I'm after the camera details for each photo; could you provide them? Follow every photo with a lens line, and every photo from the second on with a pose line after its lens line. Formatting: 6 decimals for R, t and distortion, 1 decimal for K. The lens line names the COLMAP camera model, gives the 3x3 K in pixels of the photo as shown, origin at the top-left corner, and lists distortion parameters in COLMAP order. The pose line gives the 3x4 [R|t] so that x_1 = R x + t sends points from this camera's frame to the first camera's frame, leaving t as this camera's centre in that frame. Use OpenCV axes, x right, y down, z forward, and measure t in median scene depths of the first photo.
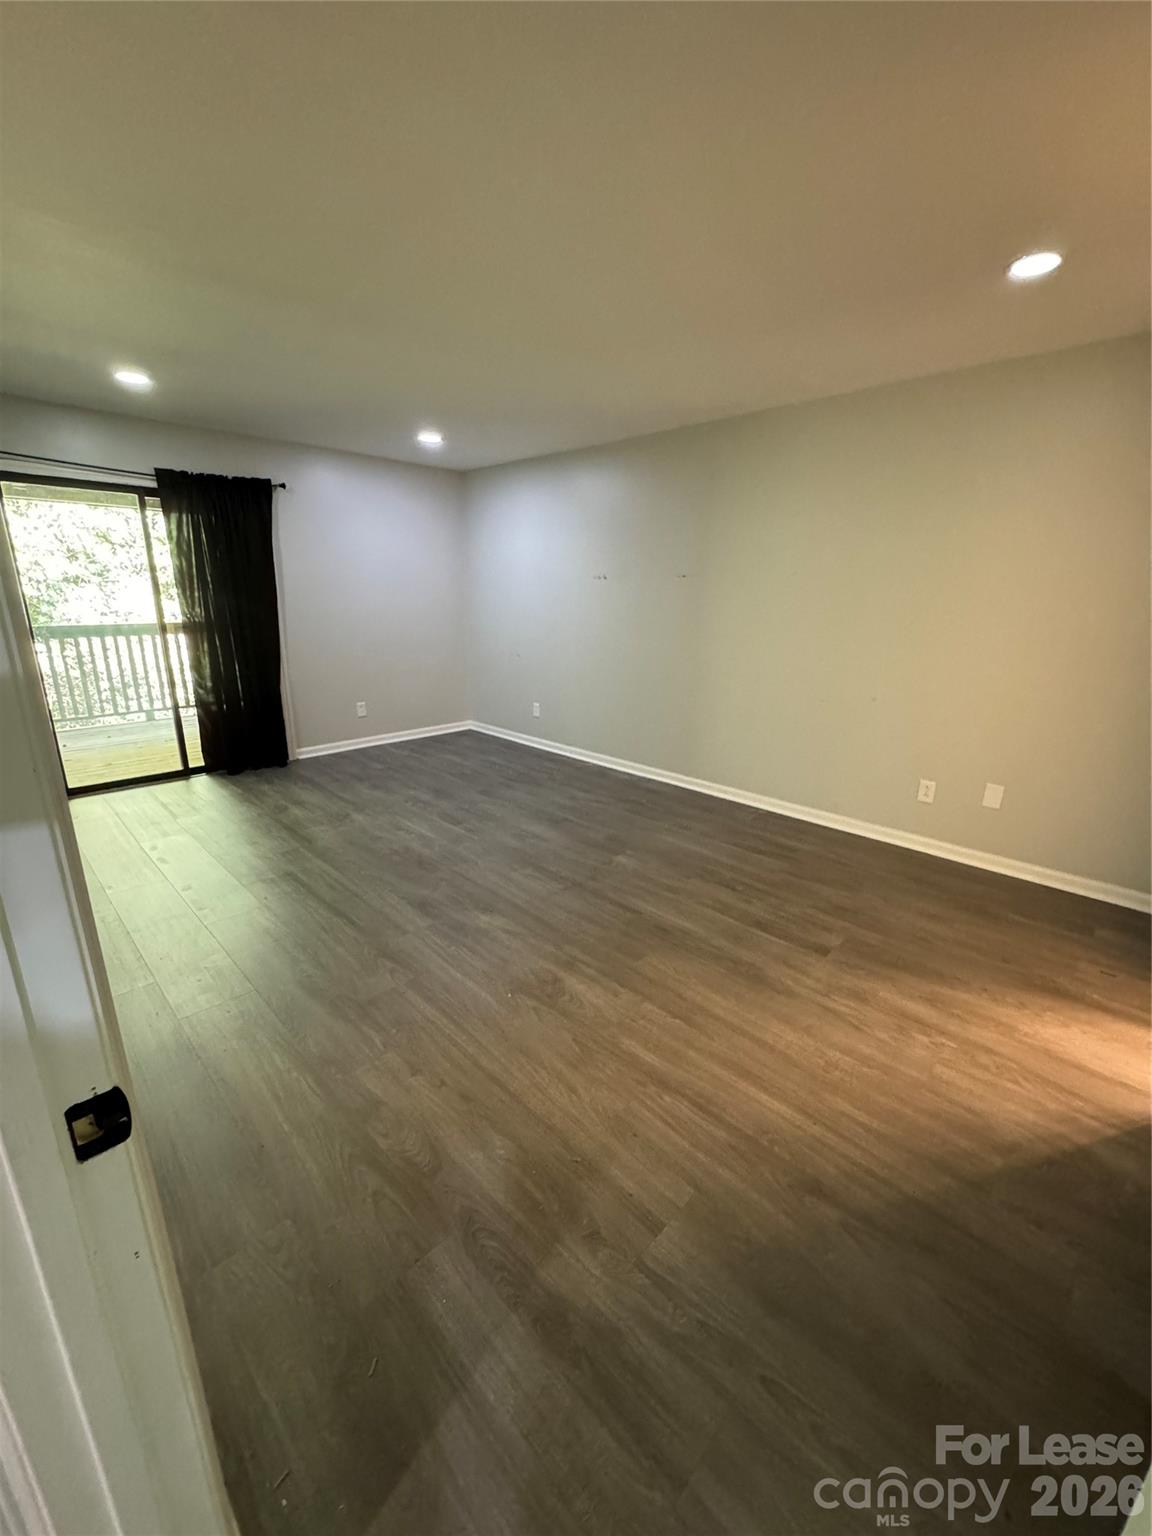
lens RADIAL K [[612.1, 0, 574.5], [0, 612.1, 769.6], [0, 0, 1]] dist [-0.004081, 0.000697]
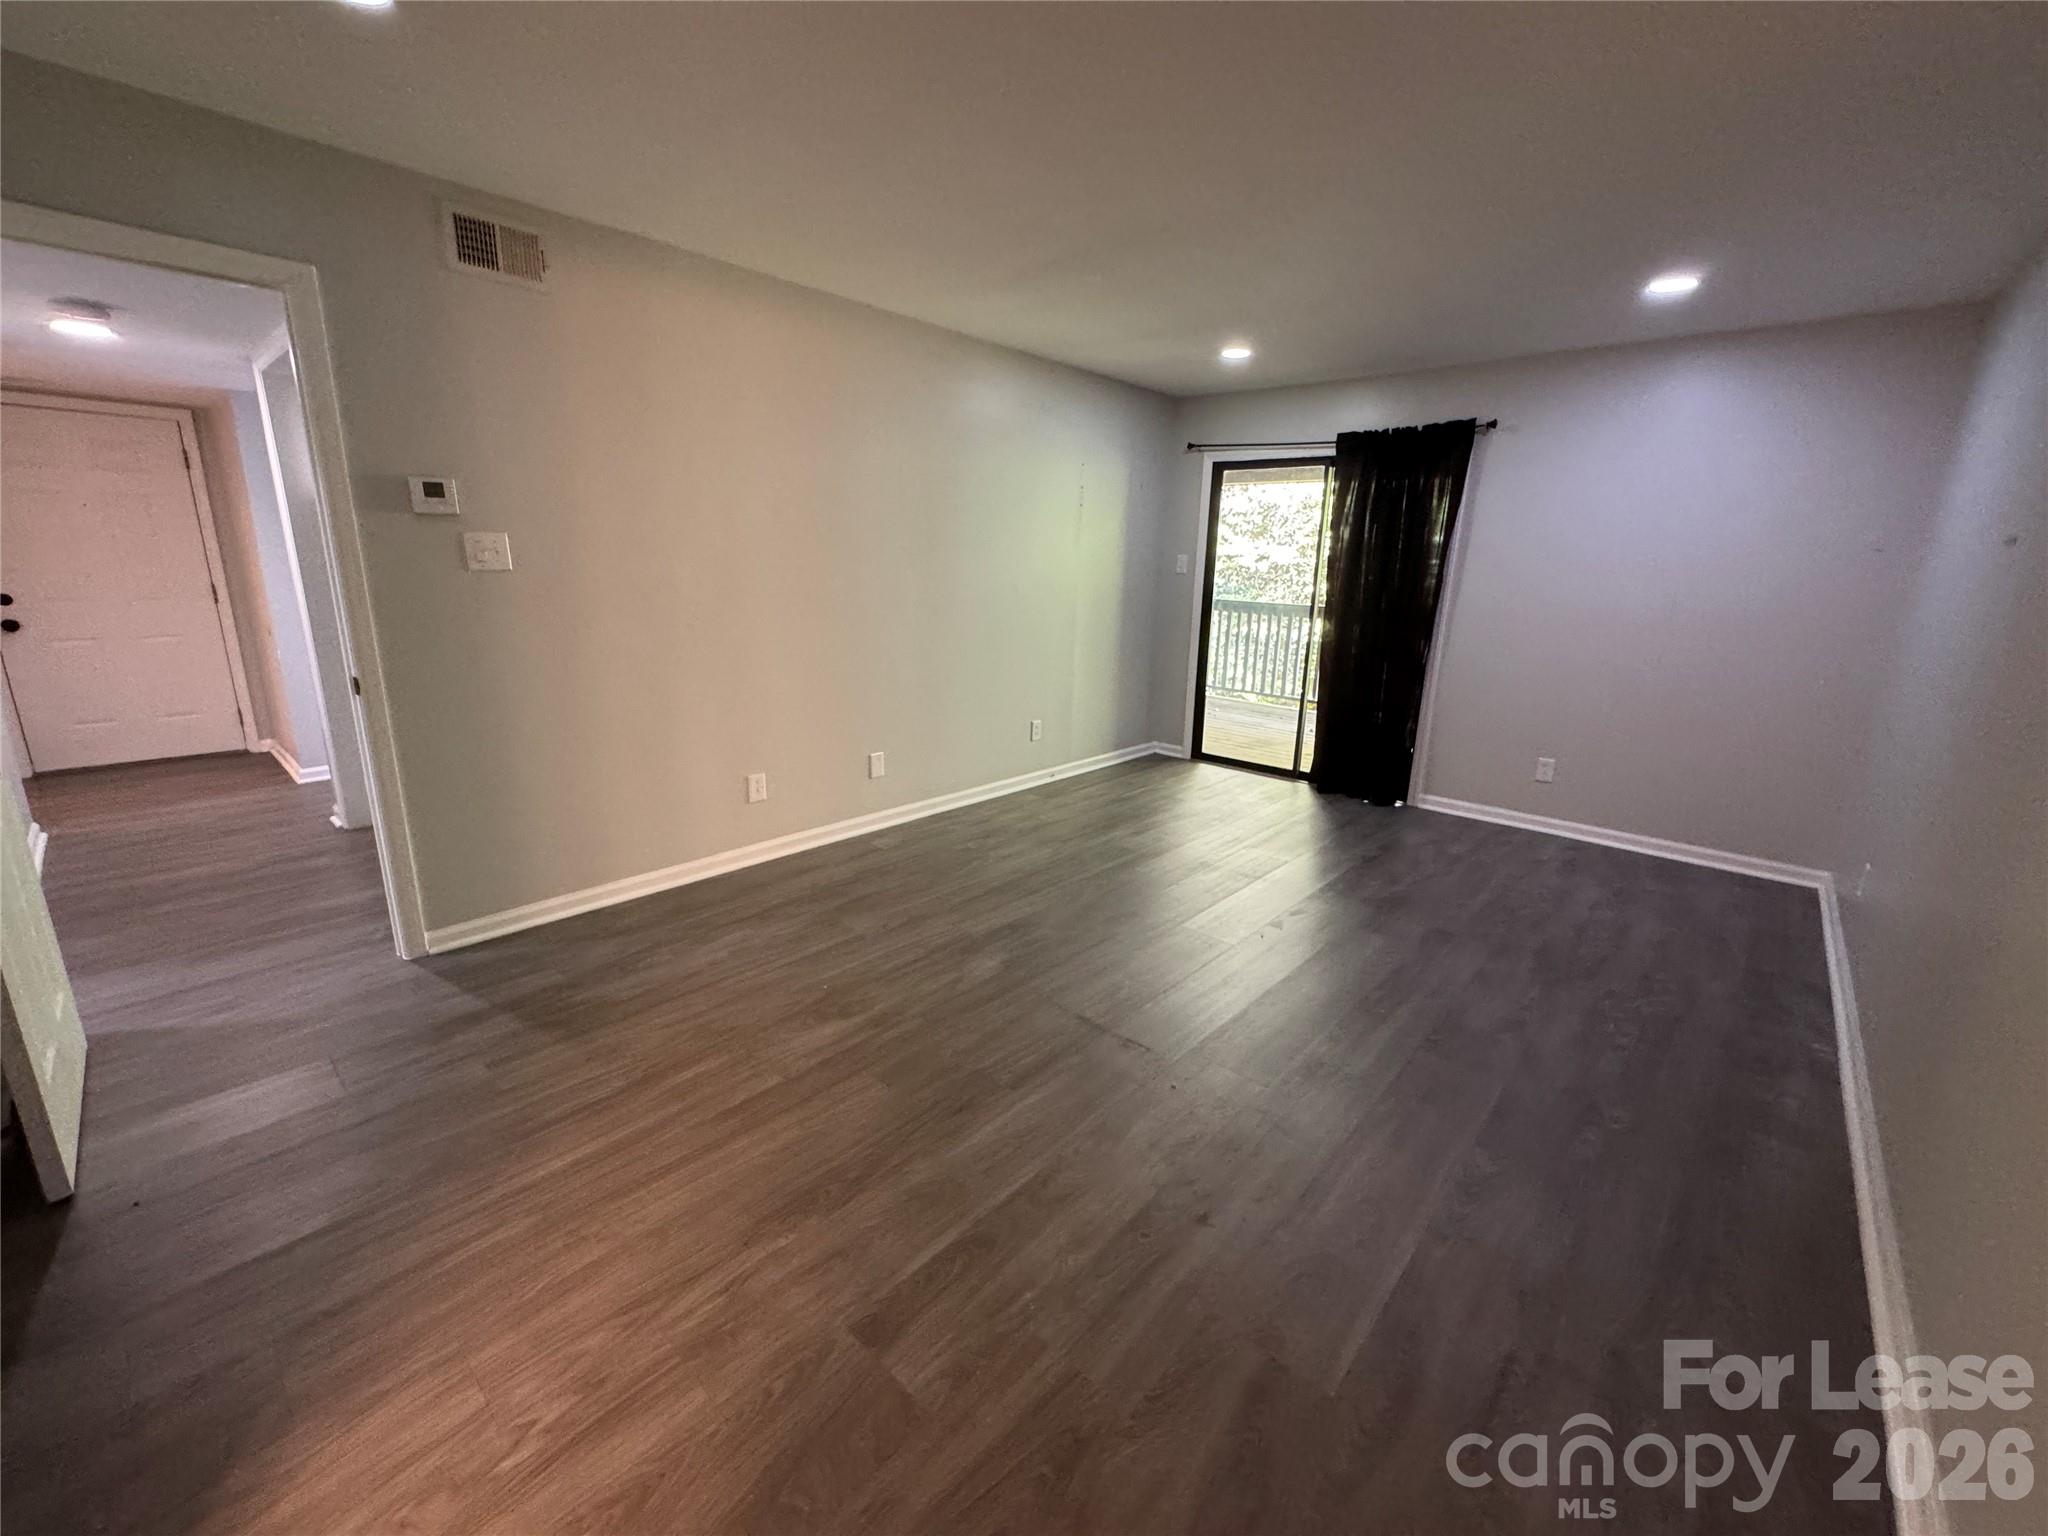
lens RADIAL K [[816.1, 0, 1025.5], [0, 816.1, 761.7], [0, 0, 1]] dist [-0.004081, 0.000697]
pose [[0.051593, 0.234504, -0.970745, 0.850553], [-0.305296, 0.929209, 0.208244, -0.244140], [0.950859, 0.285621, 0.119534, 0.866385]]
